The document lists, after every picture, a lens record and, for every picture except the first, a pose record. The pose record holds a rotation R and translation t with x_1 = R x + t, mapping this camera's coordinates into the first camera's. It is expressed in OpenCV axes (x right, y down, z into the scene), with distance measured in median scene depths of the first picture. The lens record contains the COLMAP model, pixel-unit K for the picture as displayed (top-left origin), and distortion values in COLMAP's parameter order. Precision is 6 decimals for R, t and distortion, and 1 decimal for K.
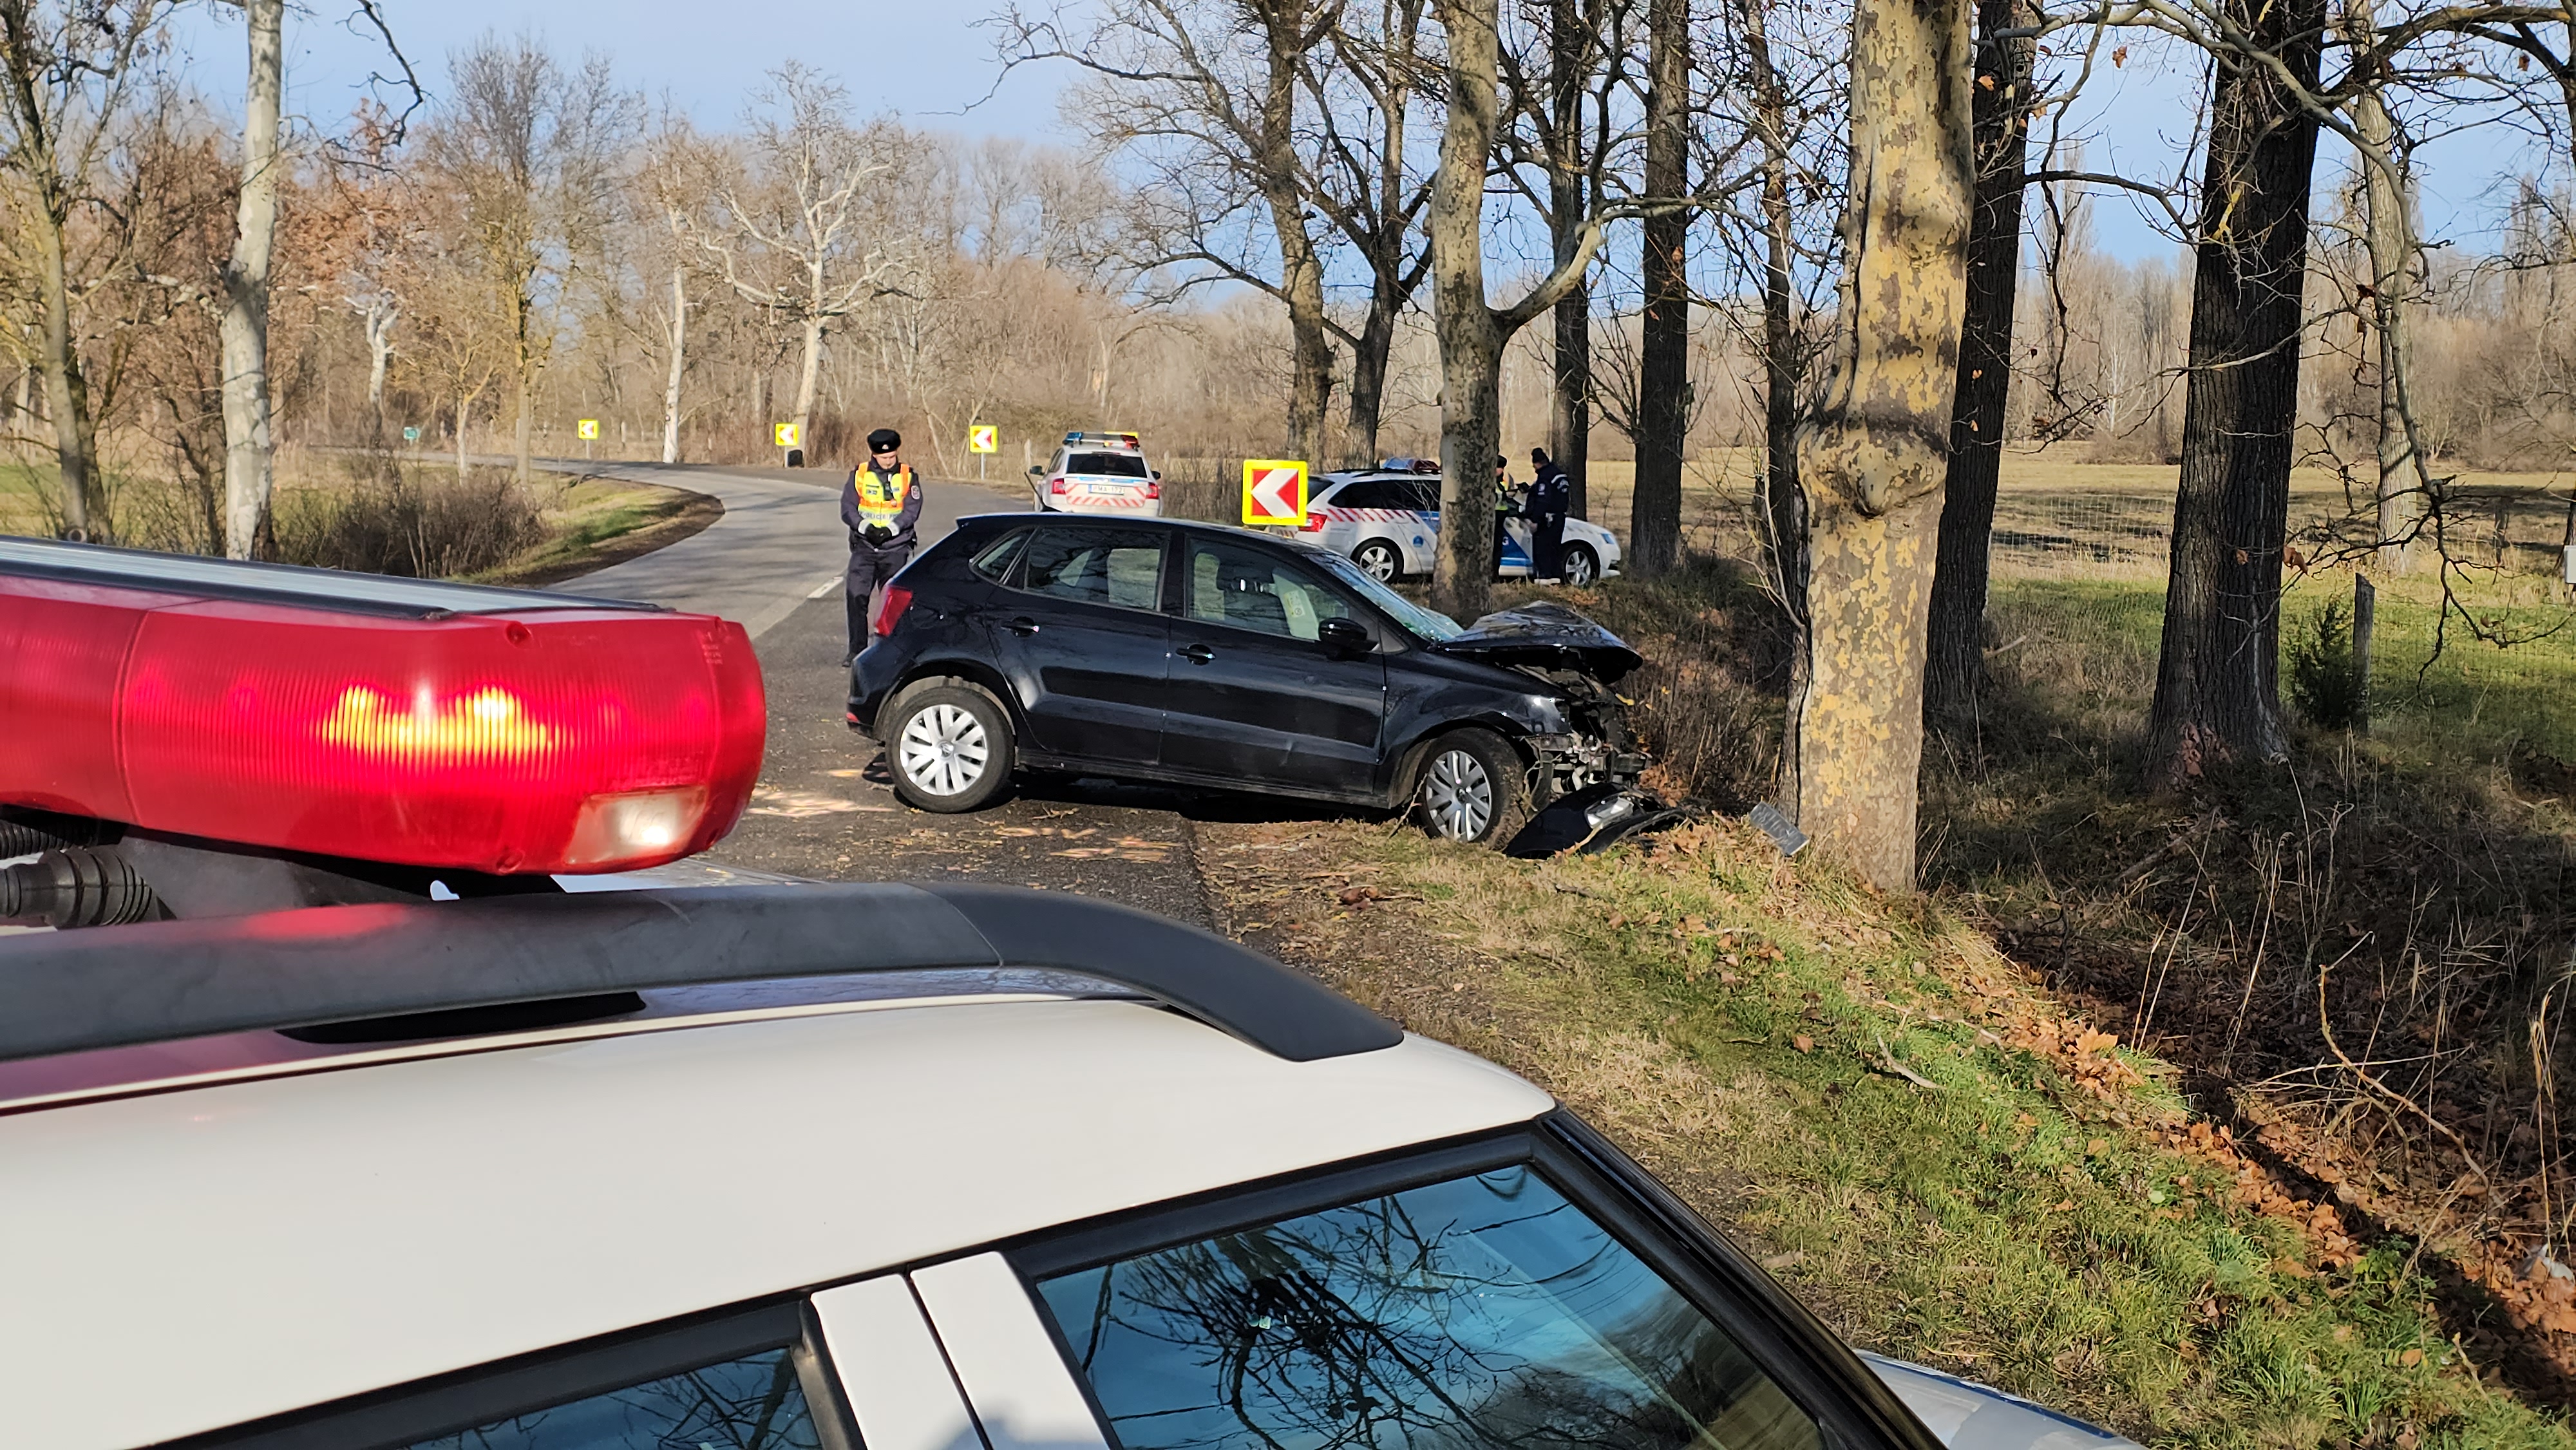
lens RADIAL K [[3232.2, 0, 1288.0], [0, 3232.2, 725.0], [0, 0, 1]] dist [0.250704, -1.281118]
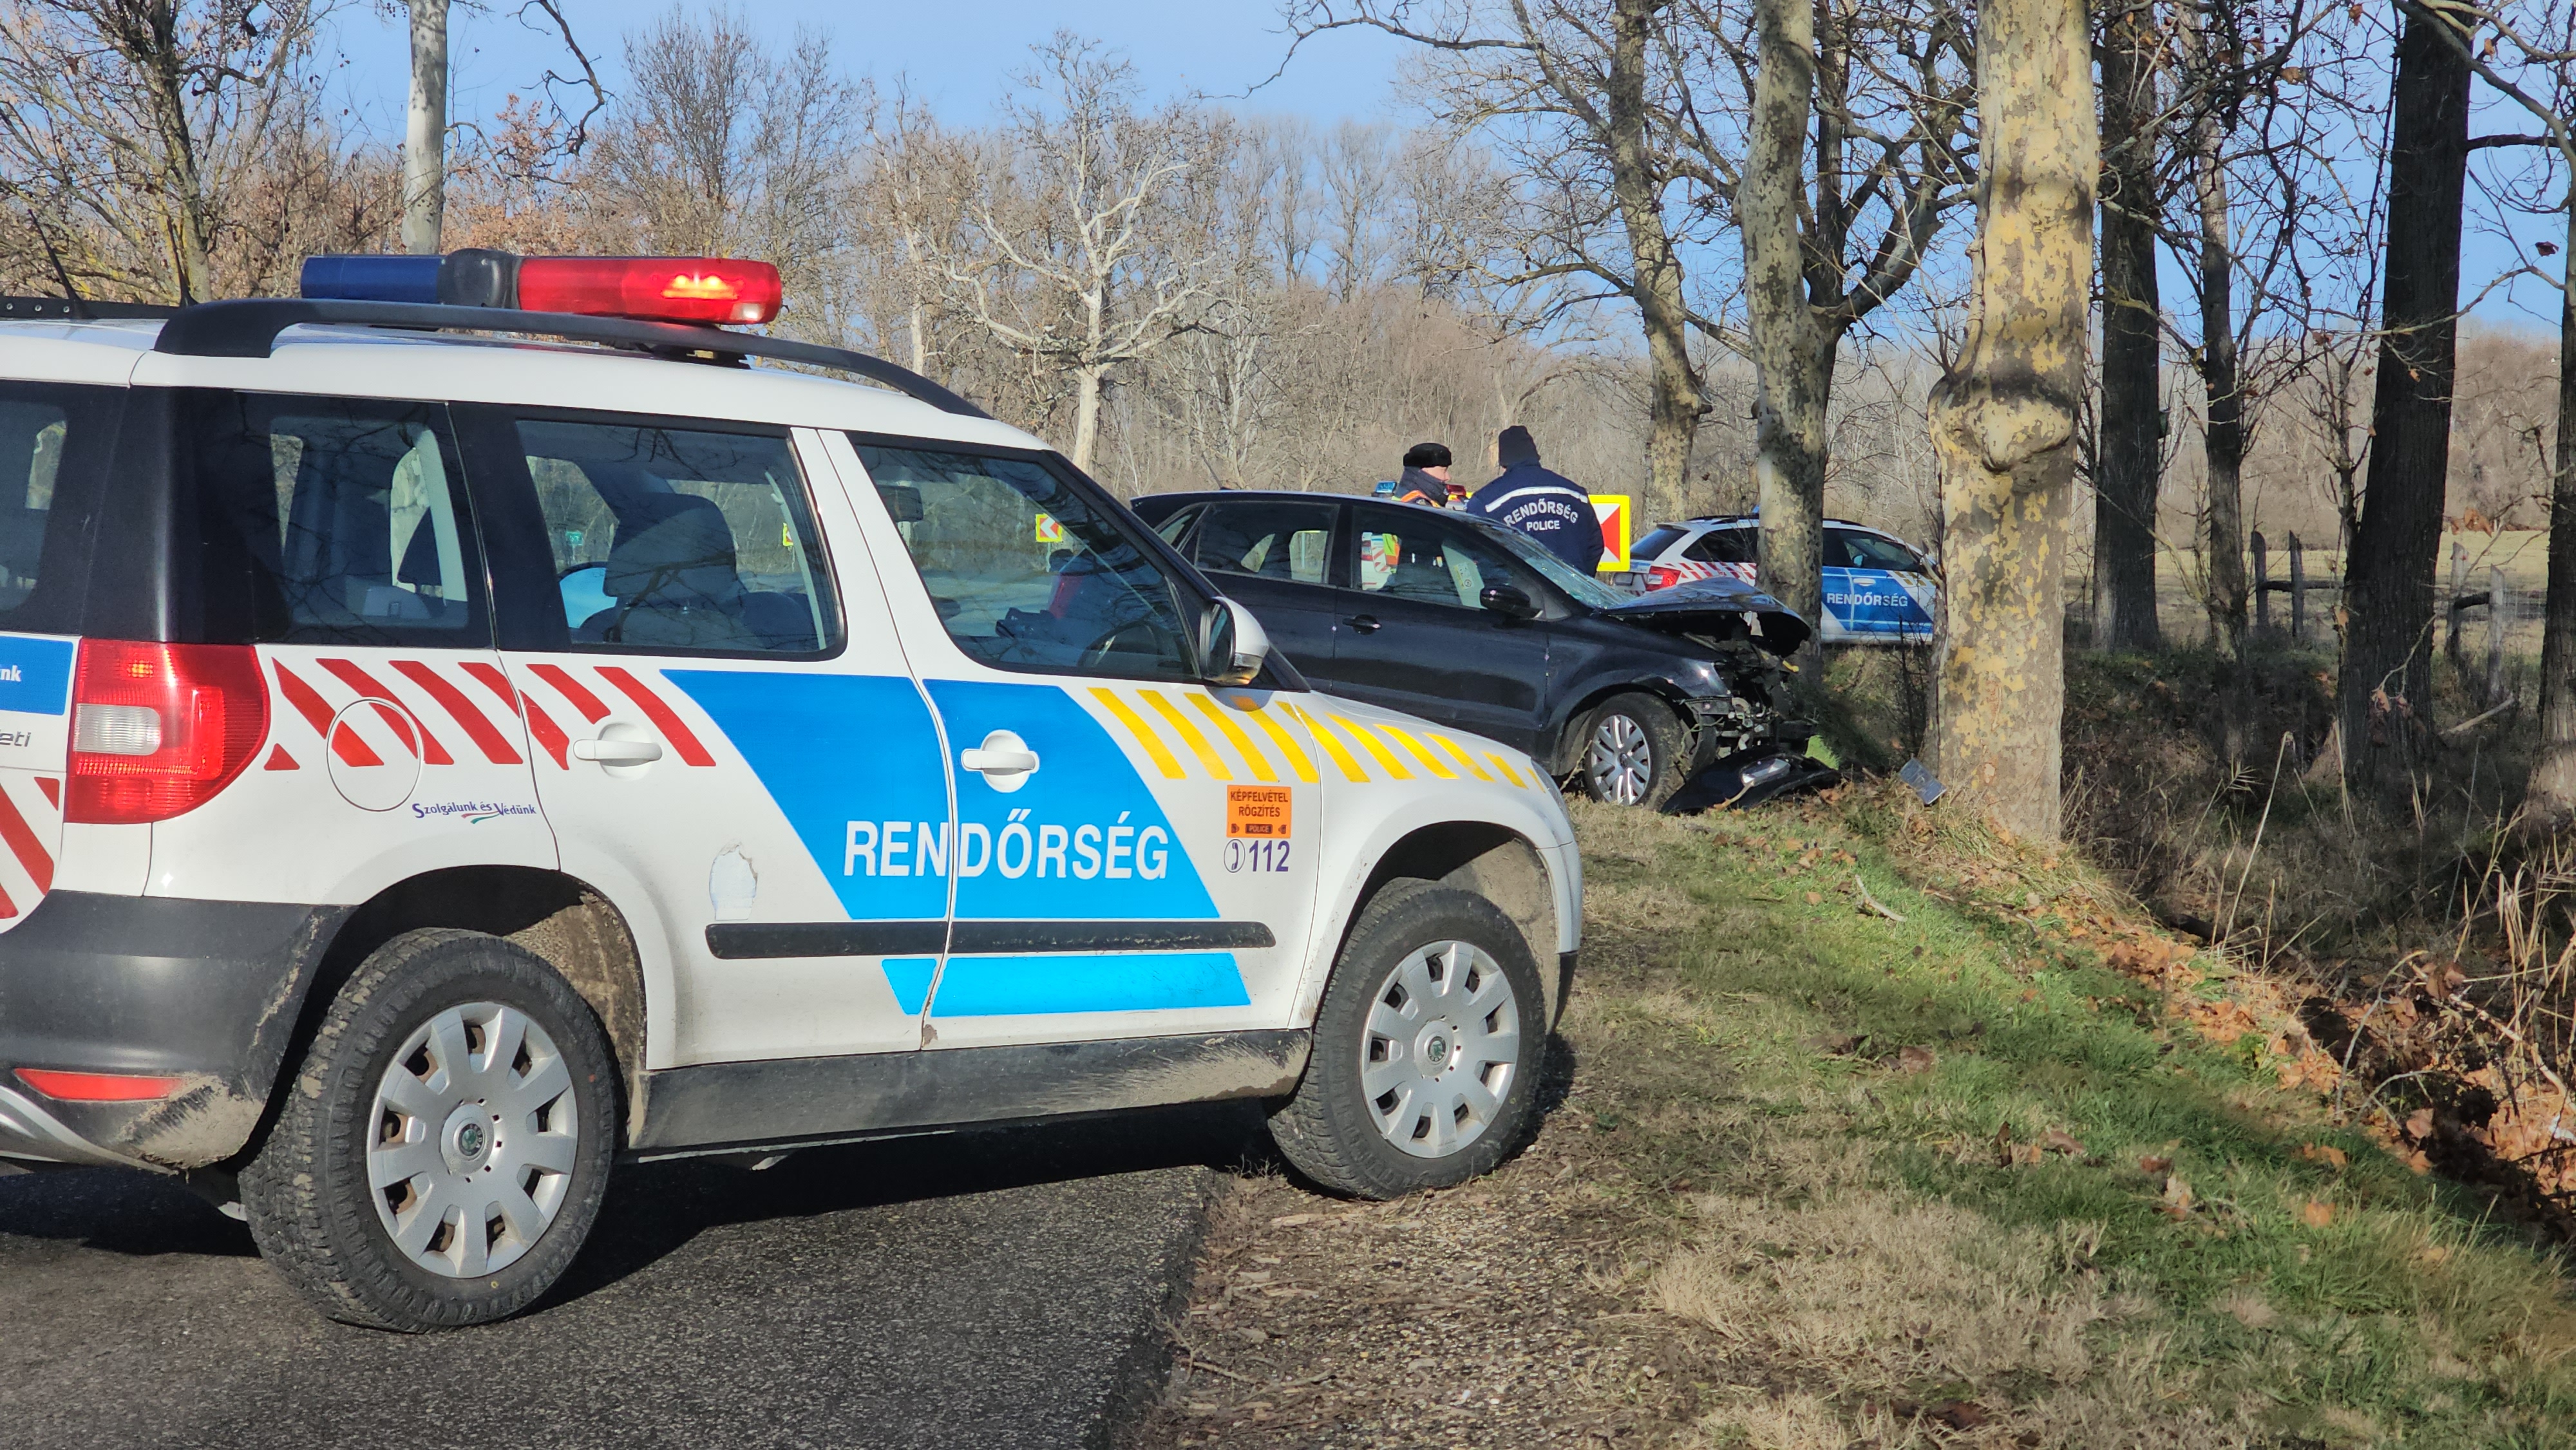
lens RADIAL K [[5214.9, 0, 1286.4], [0, 5214.9, 917.5], [0, 0, 1]] dist [-0.406011, 5.180295]
pose [[0.992738, -0.007265, -0.120074, 0.141977], [0.004291, 0.999678, -0.025011, 0.109579], [0.120217, 0.024314, 0.992450, -0.609519]]
